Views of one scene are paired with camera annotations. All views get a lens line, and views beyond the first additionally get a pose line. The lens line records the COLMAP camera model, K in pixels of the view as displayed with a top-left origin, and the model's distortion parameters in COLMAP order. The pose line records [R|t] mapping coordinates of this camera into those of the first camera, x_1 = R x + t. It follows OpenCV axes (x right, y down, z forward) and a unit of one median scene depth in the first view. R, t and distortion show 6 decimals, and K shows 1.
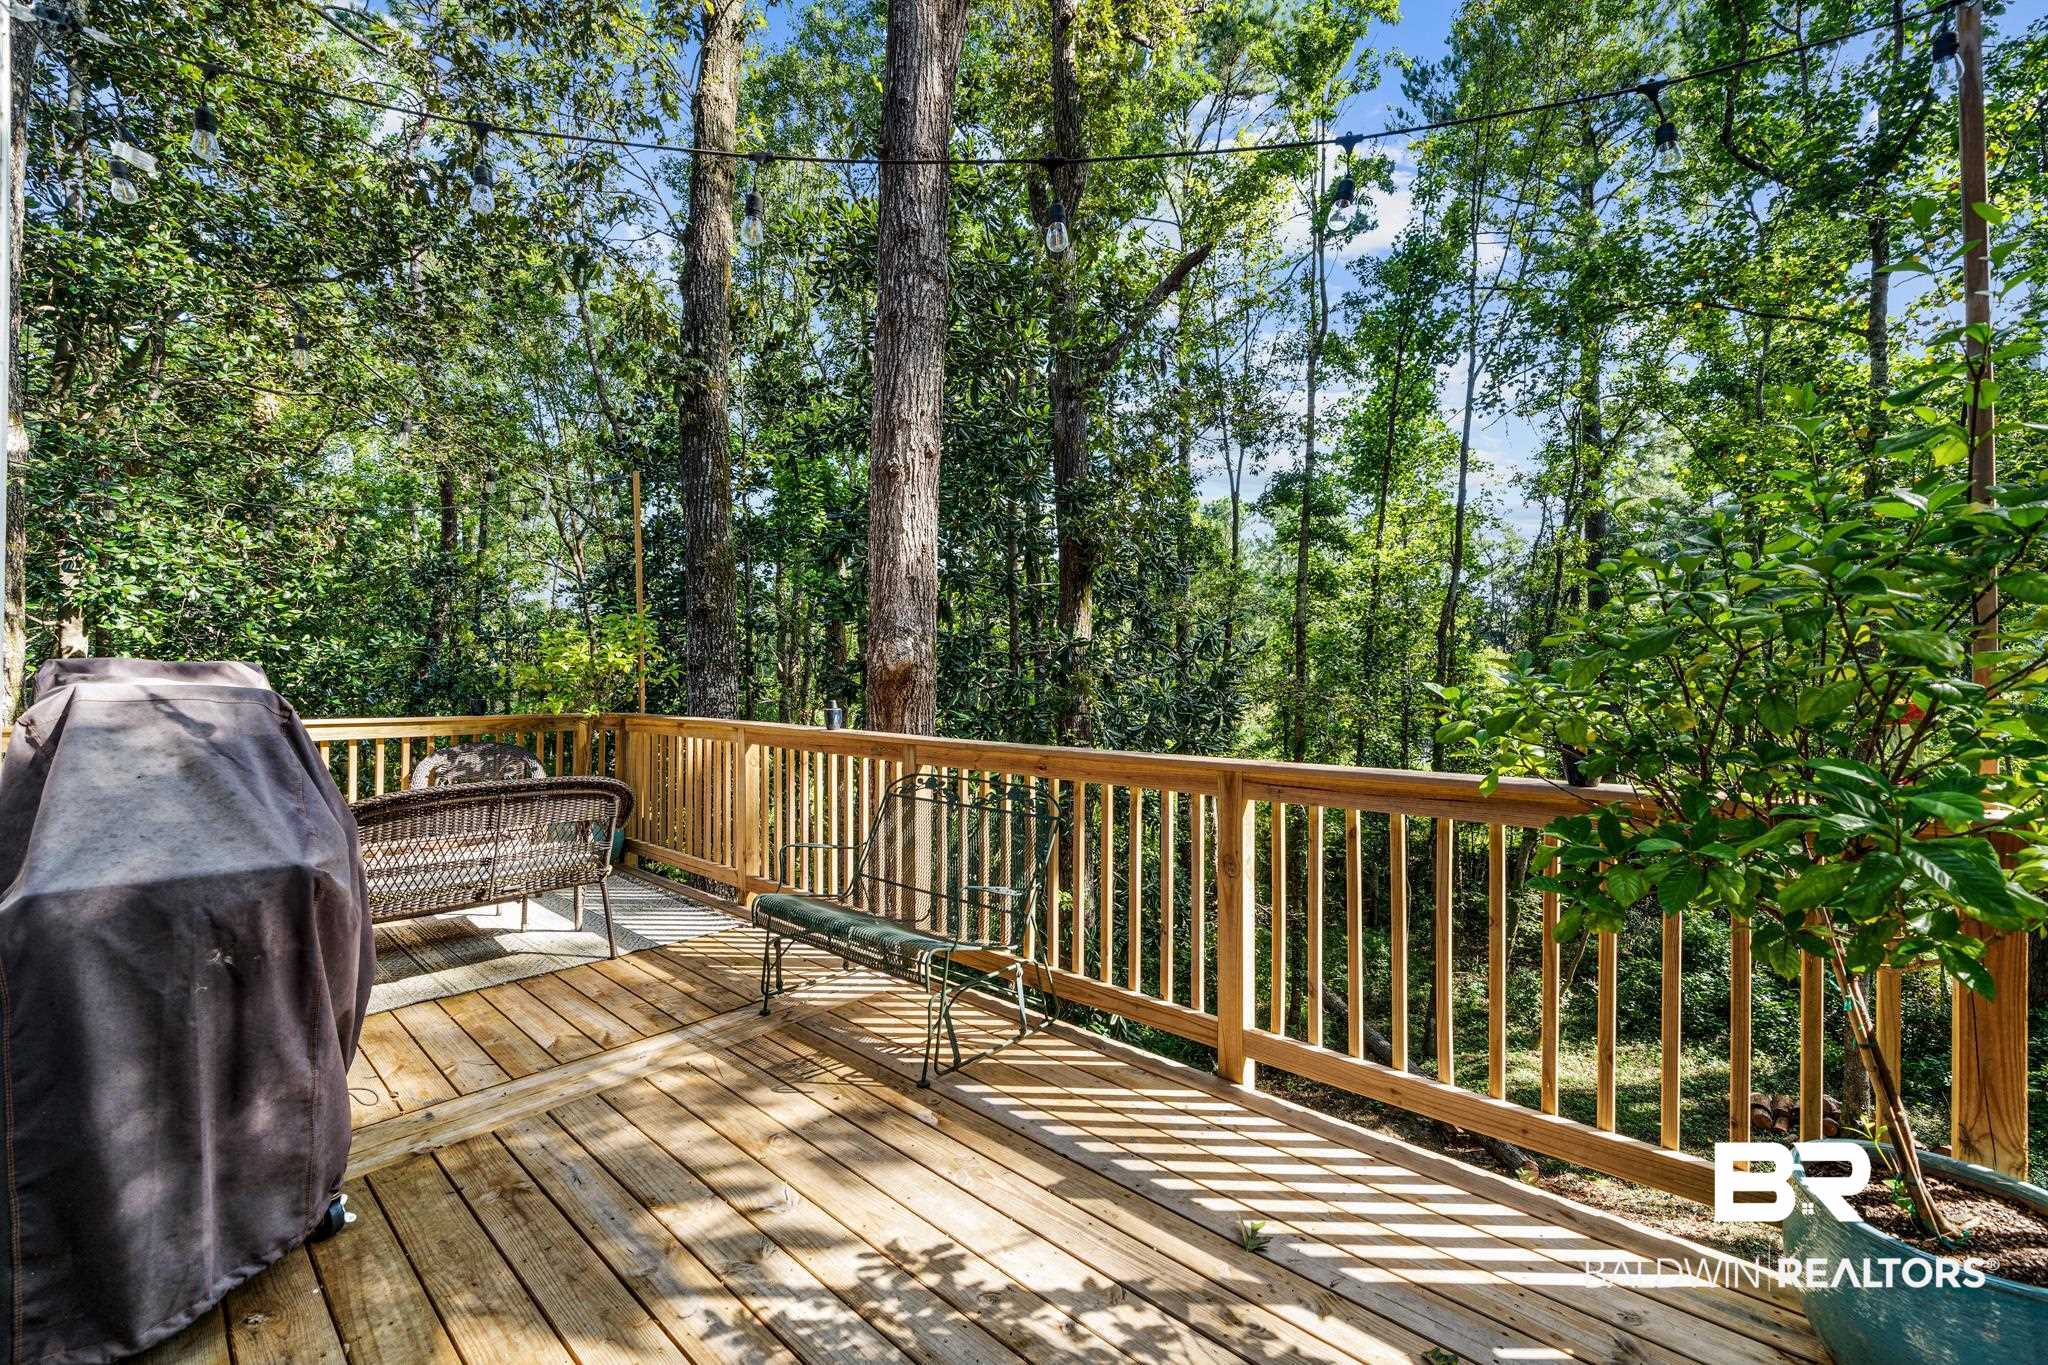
lens RADIAL K [[813.6, 0, 1019.6], [0, 813.6, 682.3], [0, 0, 1]] dist [-0.005262, 0.000499]
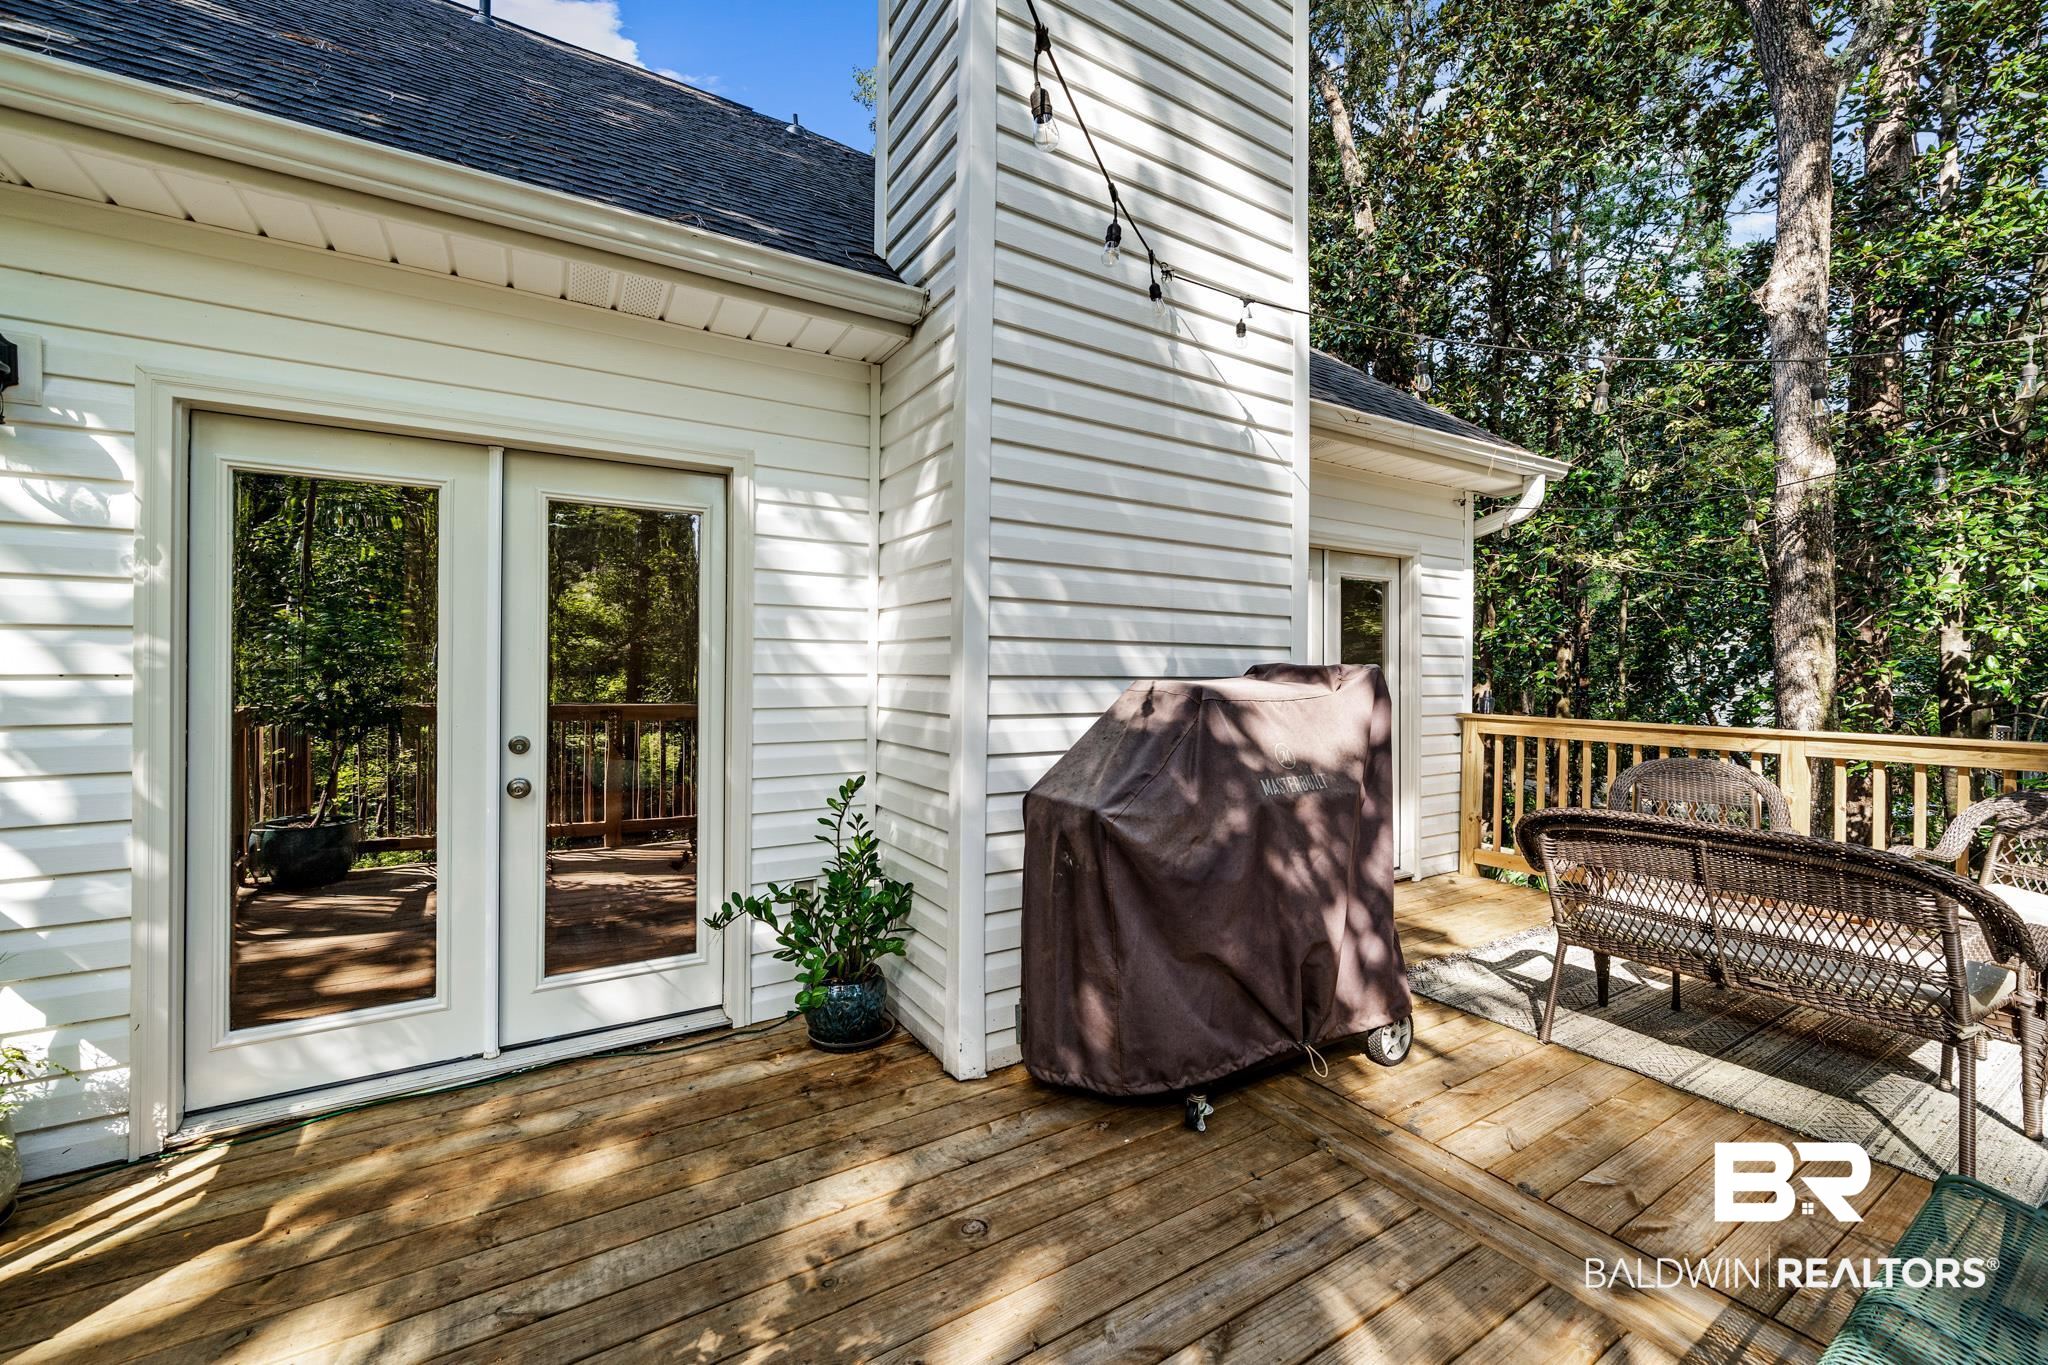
lens RADIAL K [[813.6, 0, 1019.5], [0, 813.6, 670.3], [0, 0, 1]] dist [-0.005262, 0.000499]
pose [[-0.287583, -0.010311, -0.957700, 0.152917], [-0.012878, 0.999893, -0.006899, -0.000871], [0.957669, 0.010349, -0.287685, 0.402072]]
